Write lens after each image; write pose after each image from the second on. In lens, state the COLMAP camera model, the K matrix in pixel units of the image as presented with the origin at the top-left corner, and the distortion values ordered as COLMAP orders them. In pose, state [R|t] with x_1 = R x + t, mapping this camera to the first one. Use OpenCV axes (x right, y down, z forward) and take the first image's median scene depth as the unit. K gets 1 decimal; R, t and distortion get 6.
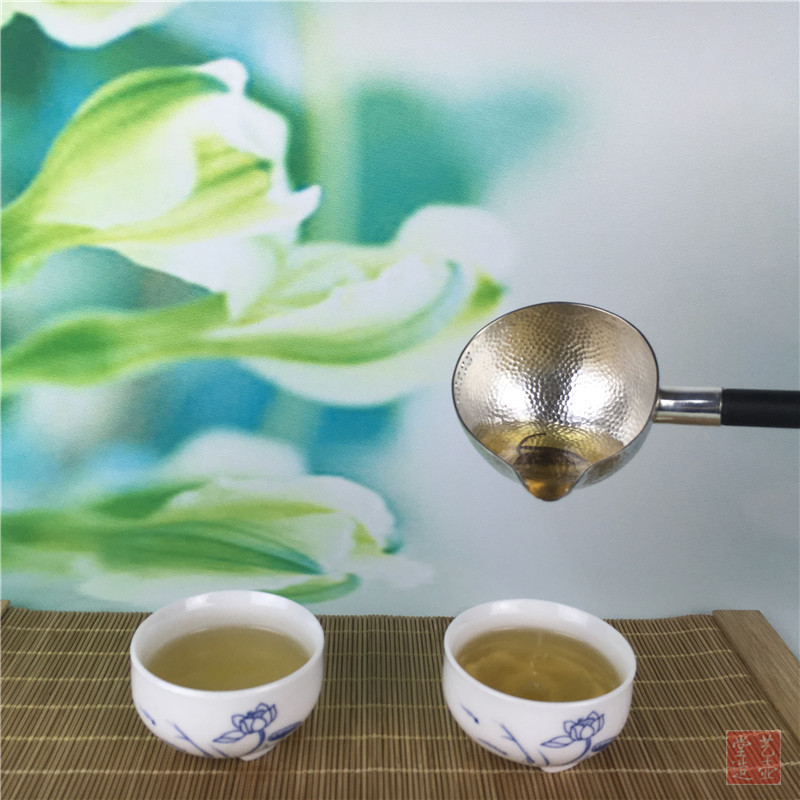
lens RADIAL K [[931.0, 0, 400.0], [0, 931.0, 400.0], [0, 0, 1]] dist [0.015161, 0.011746]
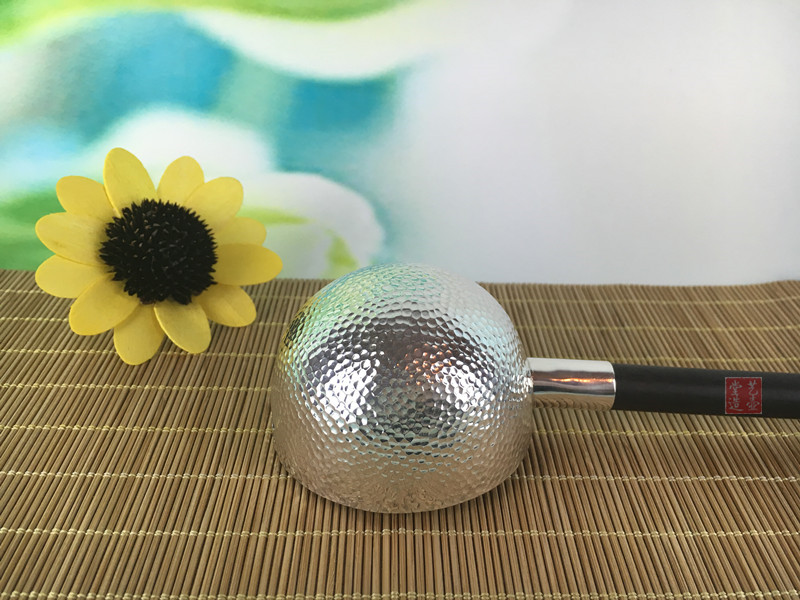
lens RADIAL K [[680.9, 0, 400.0], [0, 680.9, 300.0], [0, 0, 1]] dist [0.057388, -0.120093]
pose [[0.998717, 0.024686, -0.044219, 0.030496], [-0.012007, 0.963673, 0.266814, 0.030498], [0.049199, -0.265941, 0.962733, 0.426108]]
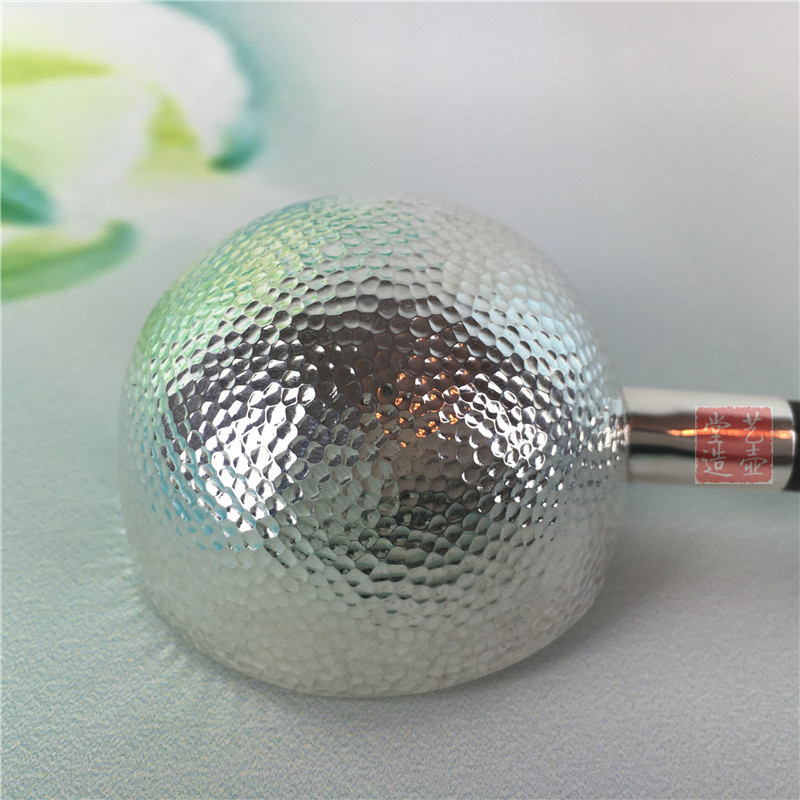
lens RADIAL K [[931.0, 0, 400.0], [0, 931.0, 400.0], [0, 0, 1]] dist [0.015161, 0.011746]
pose [[0.994284, 0.060329, -0.088089, 0.047696], [-0.016561, 0.902215, 0.430968, 0.054346], [0.105475, -0.427045, 0.898057, 0.552805]]
